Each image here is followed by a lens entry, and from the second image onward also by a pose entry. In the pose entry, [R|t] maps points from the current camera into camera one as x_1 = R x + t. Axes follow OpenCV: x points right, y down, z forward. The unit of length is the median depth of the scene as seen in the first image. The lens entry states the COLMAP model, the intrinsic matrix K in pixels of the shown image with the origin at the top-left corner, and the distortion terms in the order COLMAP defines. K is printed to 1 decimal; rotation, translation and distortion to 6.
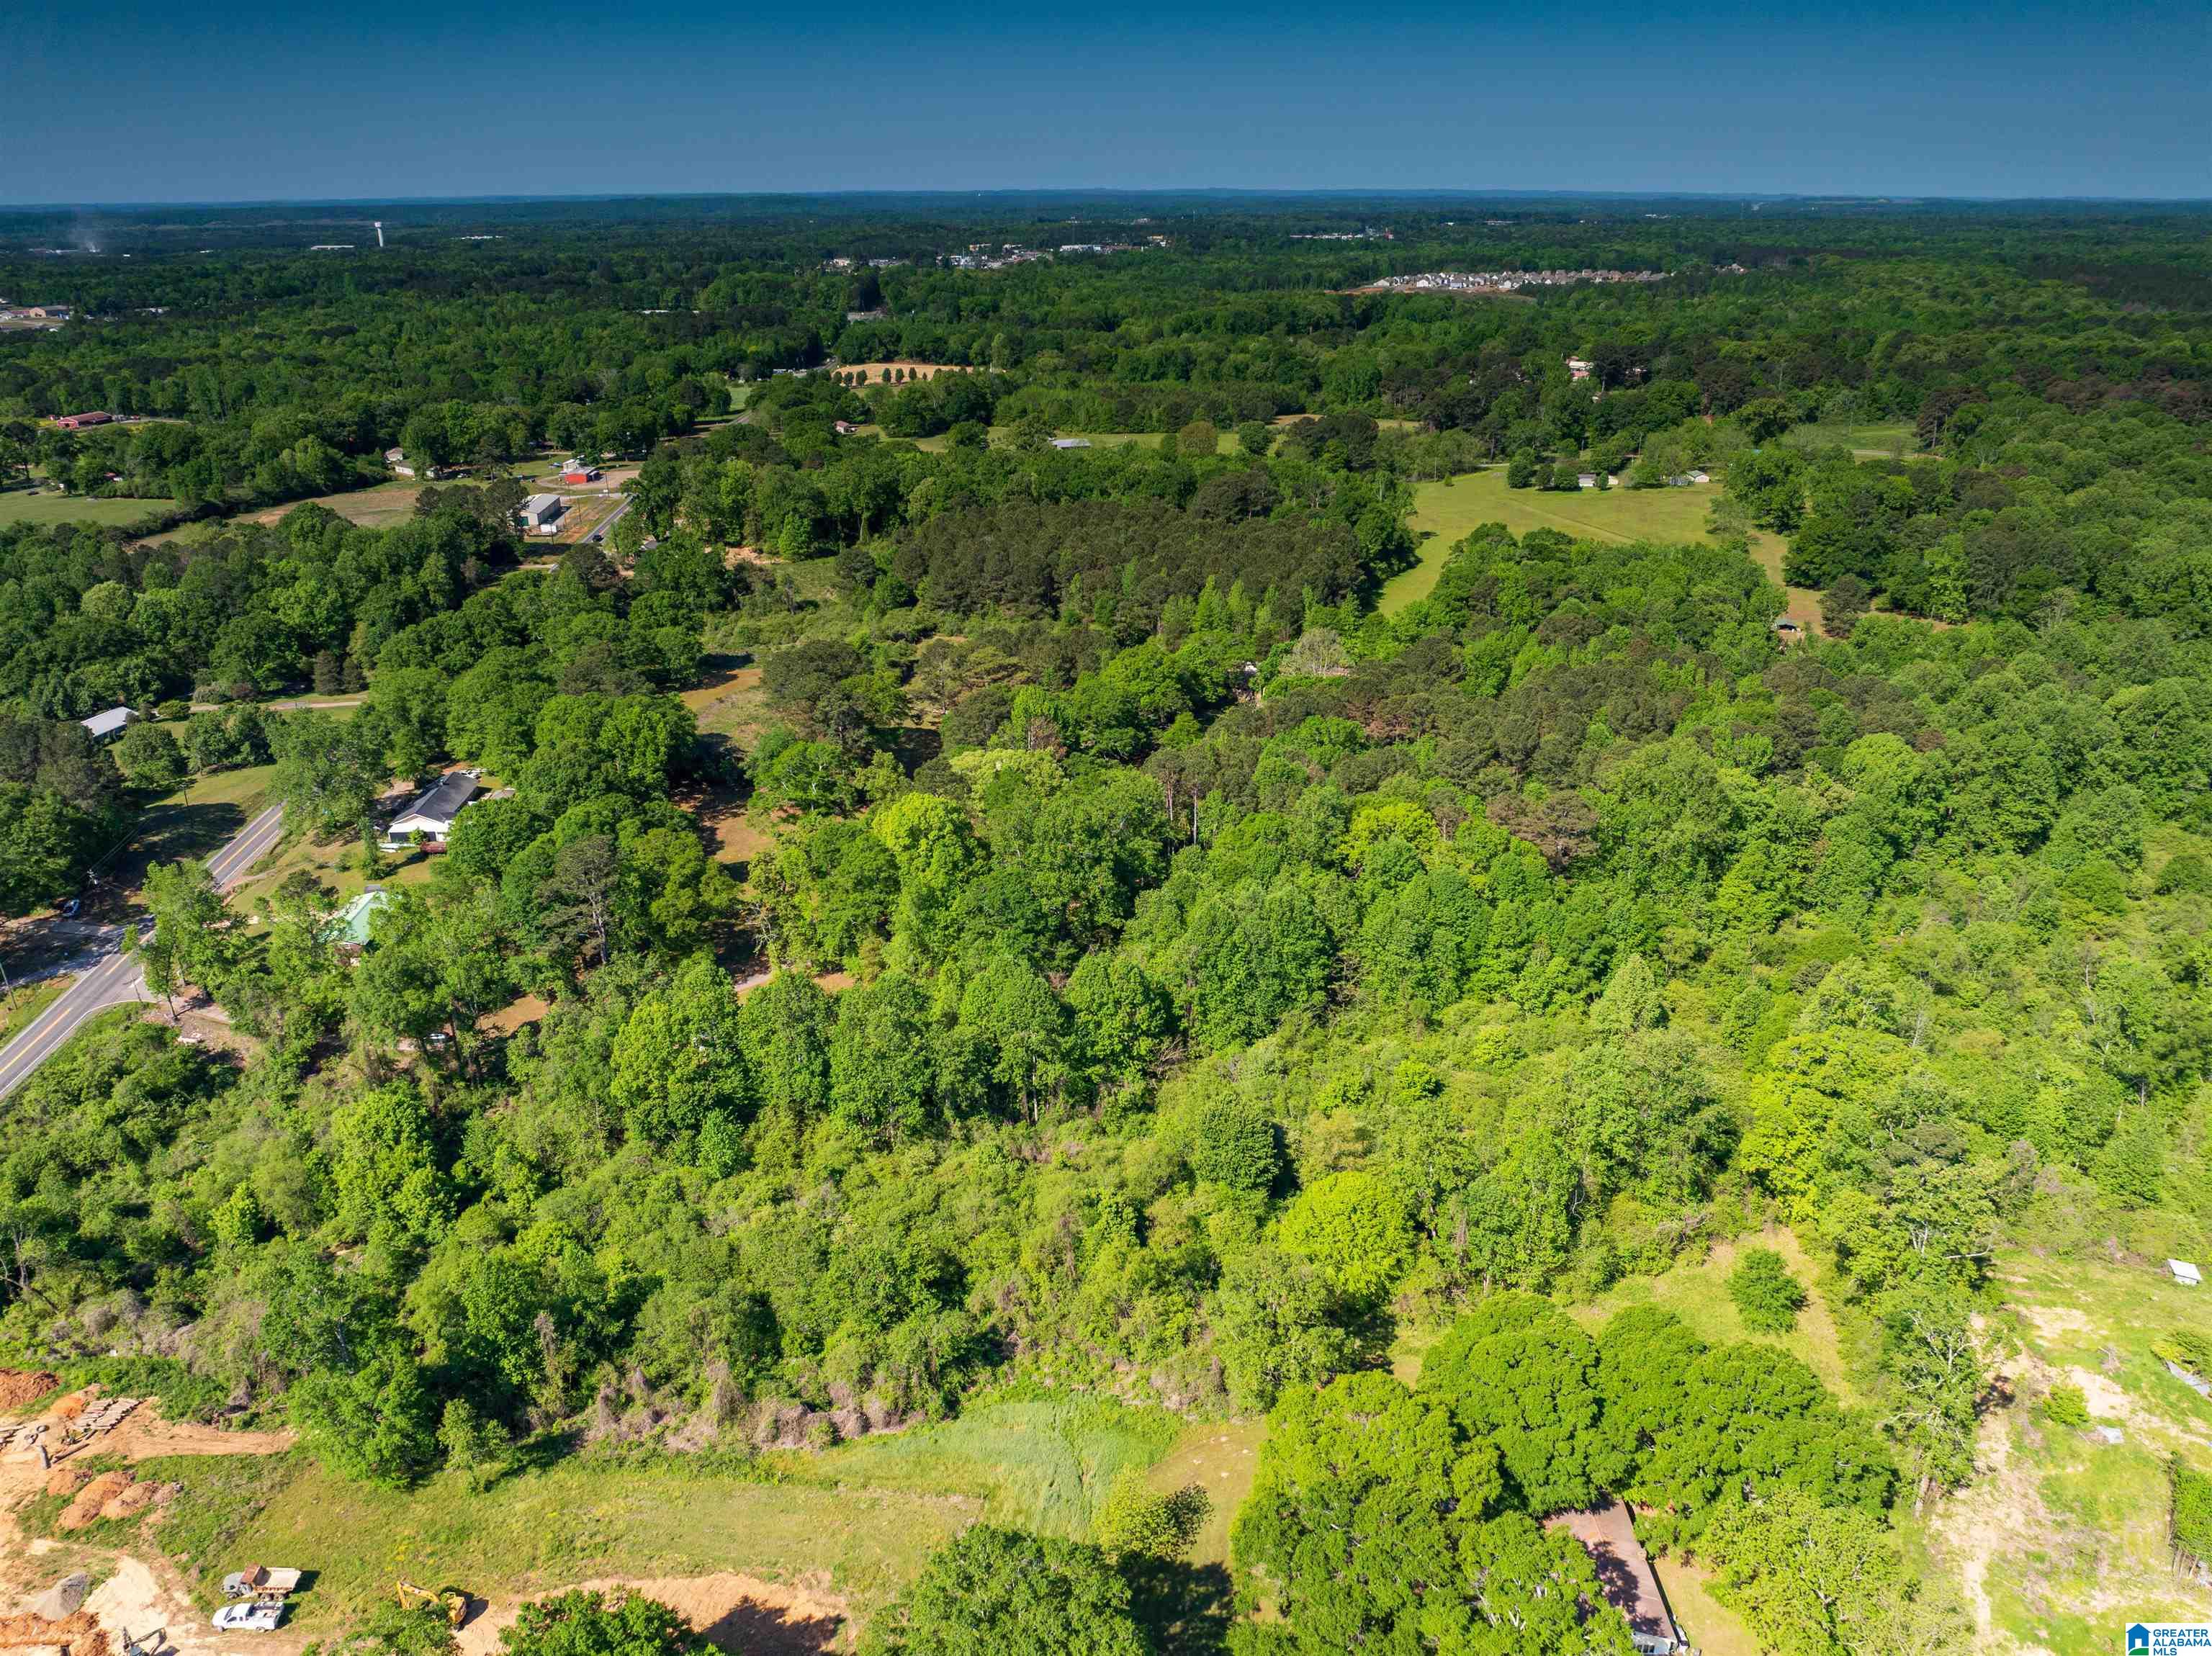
lens RADIAL K [[1561.9, 0, 1105.3], [0, 1561.9, 823.1], [0, 0, 1]] dist [-0.051226, 0.021763]
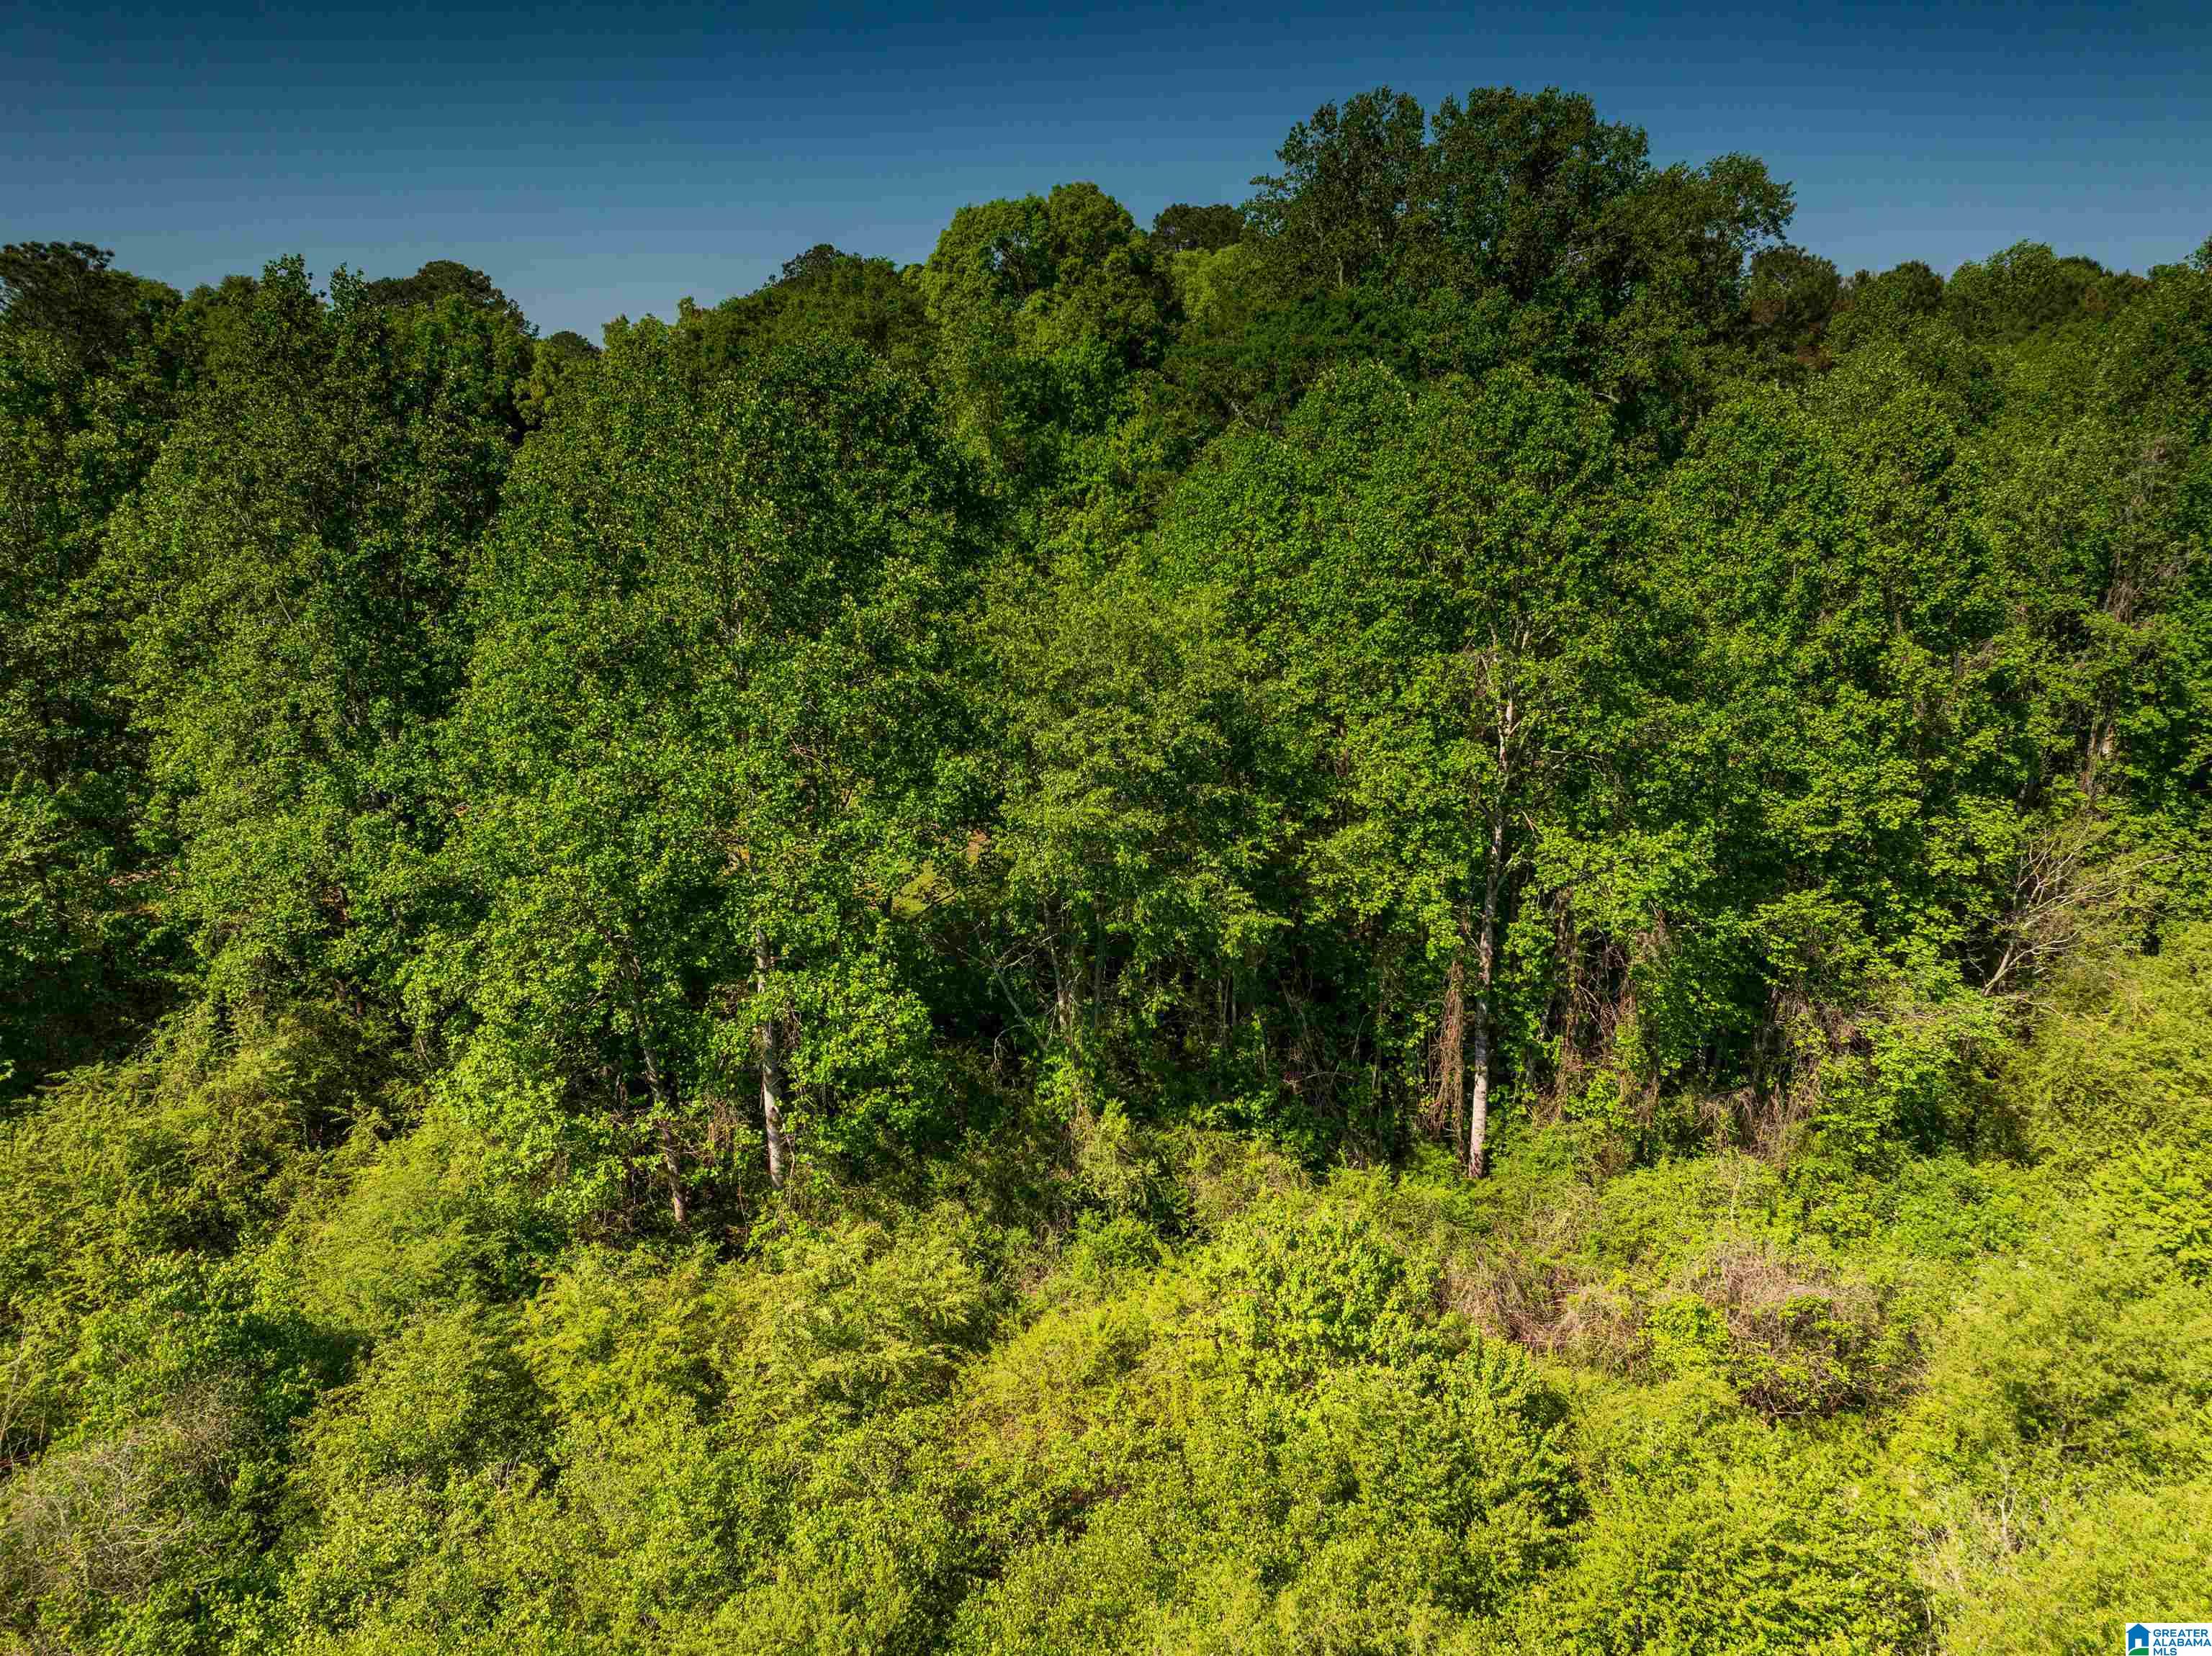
lens RADIAL K [[1561.9, 0, 1098.0], [0, 1561.9, 830.3], [0, 0, 1]] dist [-0.051226, 0.021763]
pose [[0.993781, 0.027000, -0.108028, -0.068012], [-0.038596, 0.993538, -0.106733, 0.156273], [0.104448, 0.110239, 0.988402, 0.713513]]
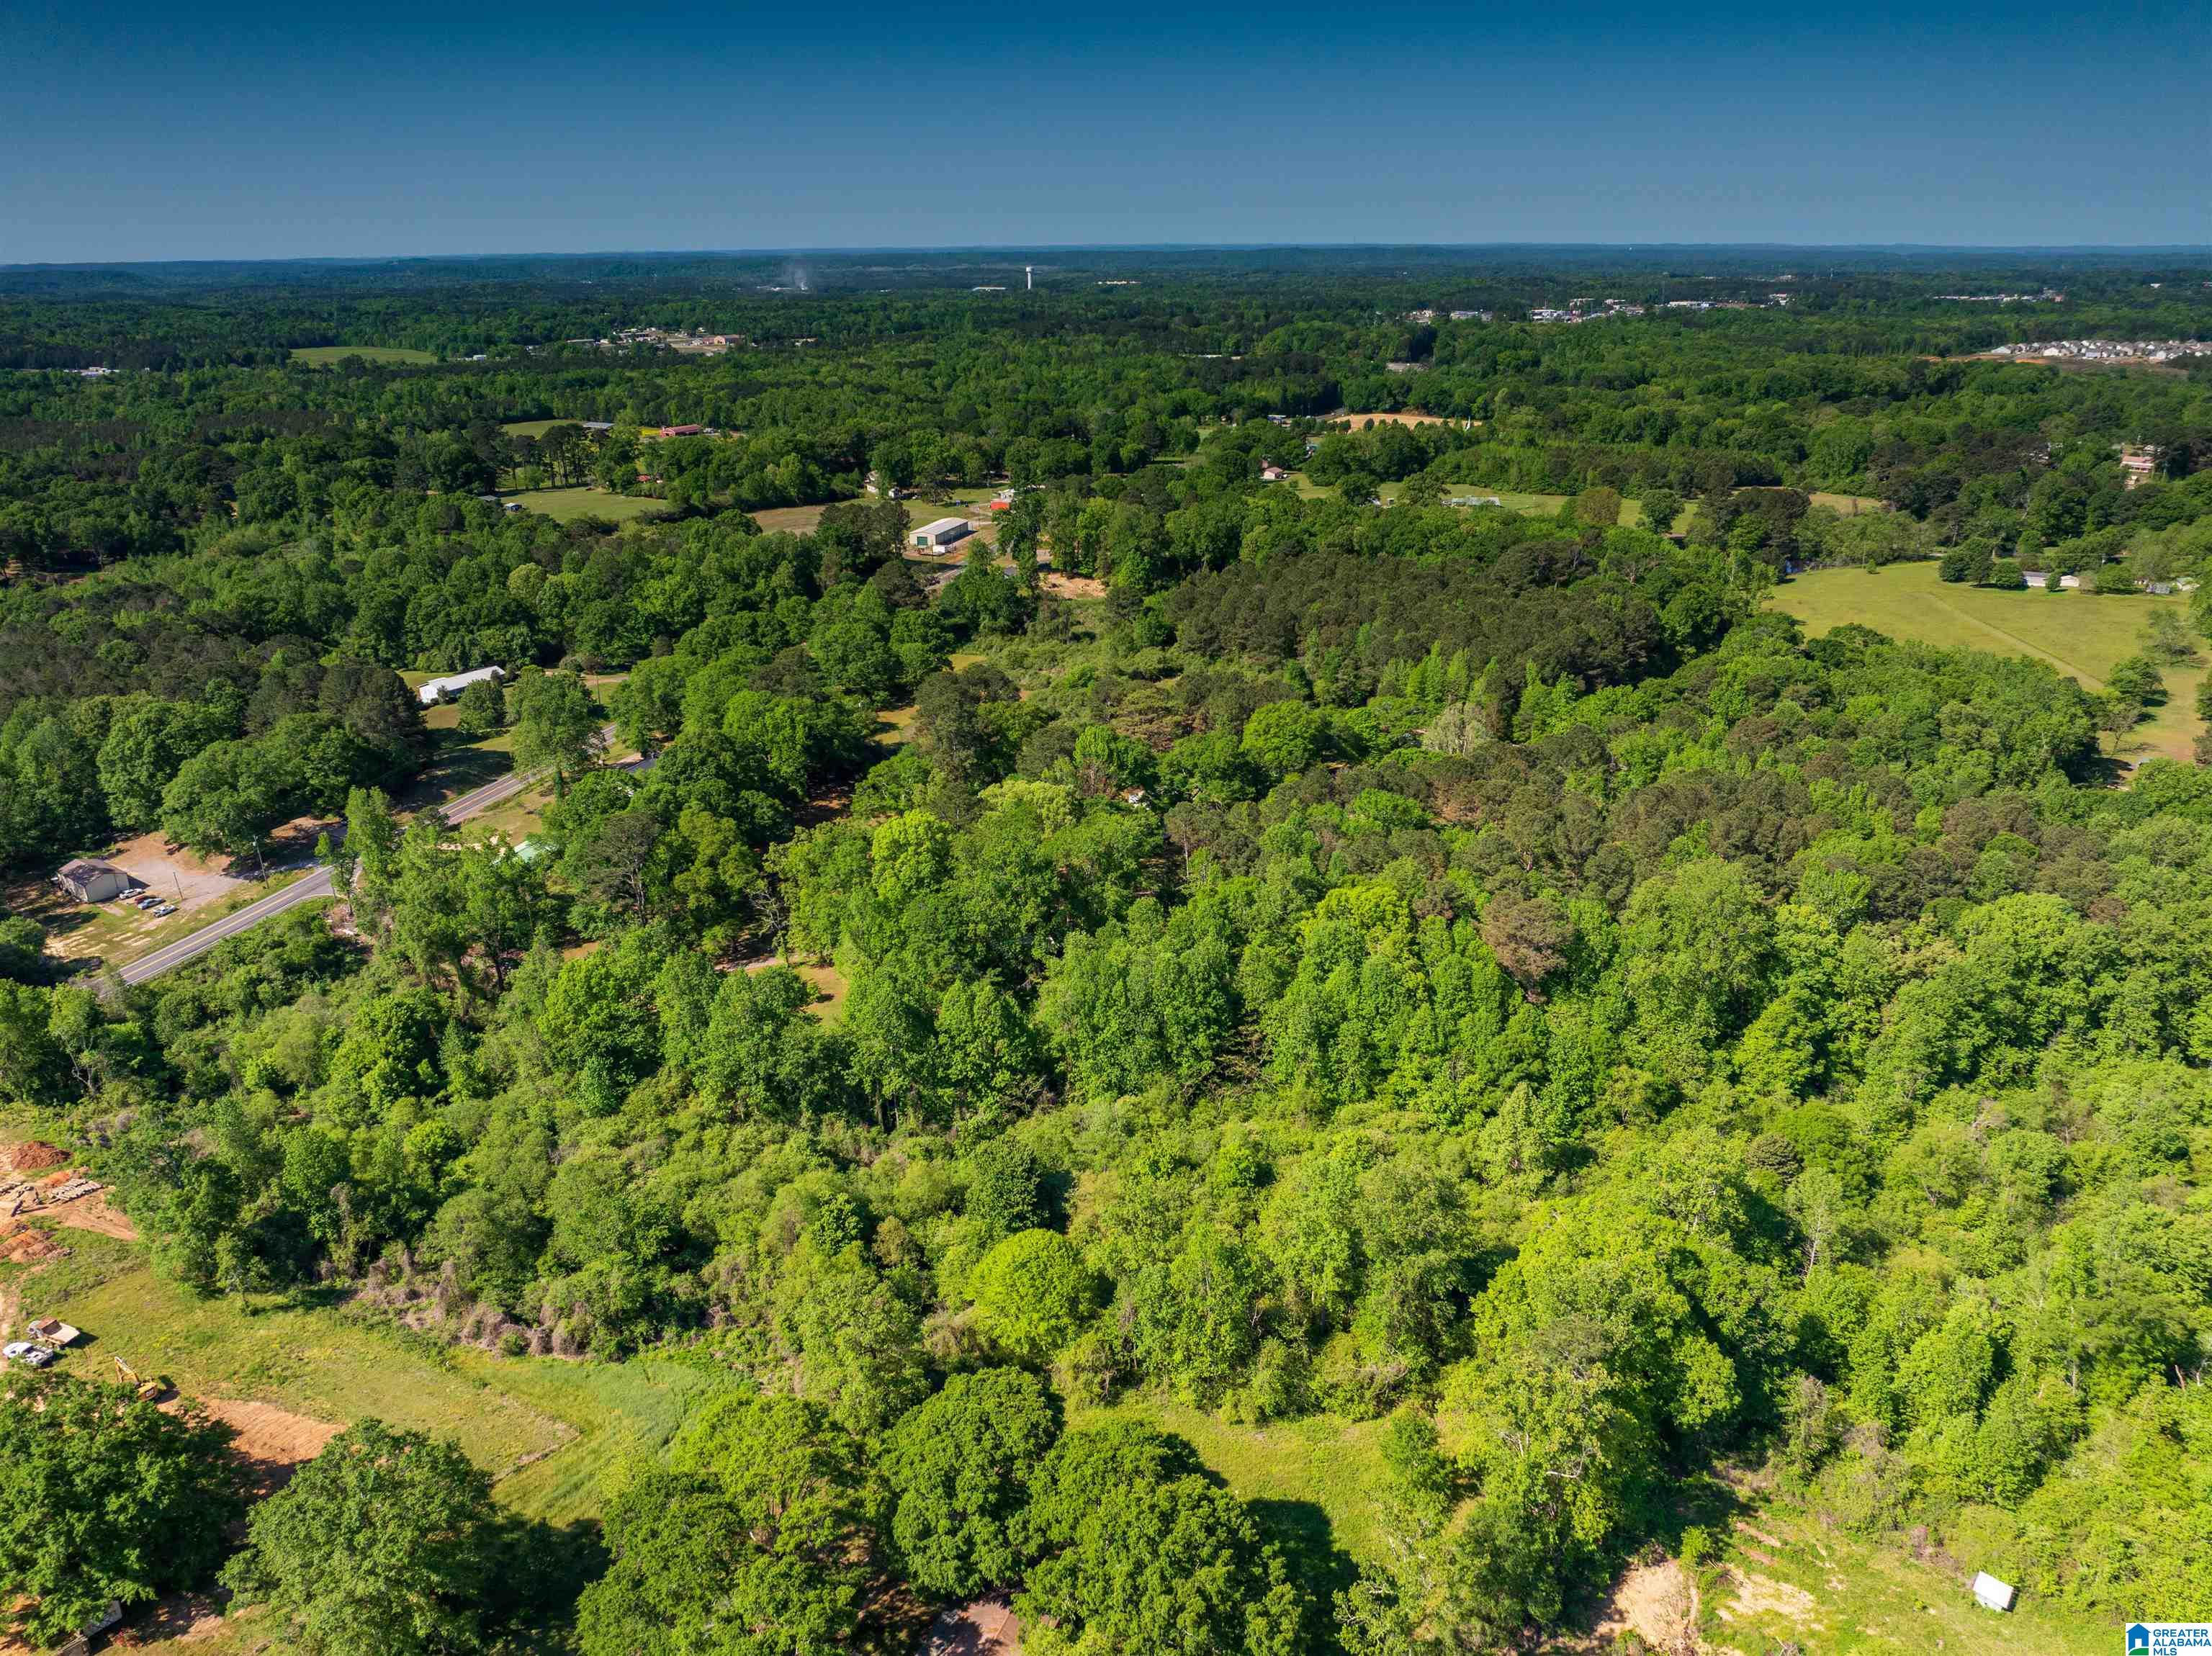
lens RADIAL K [[1561.9, 0, 1107.6], [0, 1561.9, 830.5], [0, 0, 1]] dist [-0.051226, 0.021763]
pose [[0.924242, 0.131851, -0.358319, 0.396720], [-0.140727, 0.990048, 0.001320, -0.026397], [0.354927, 0.049205, 0.933598, 0.060011]]
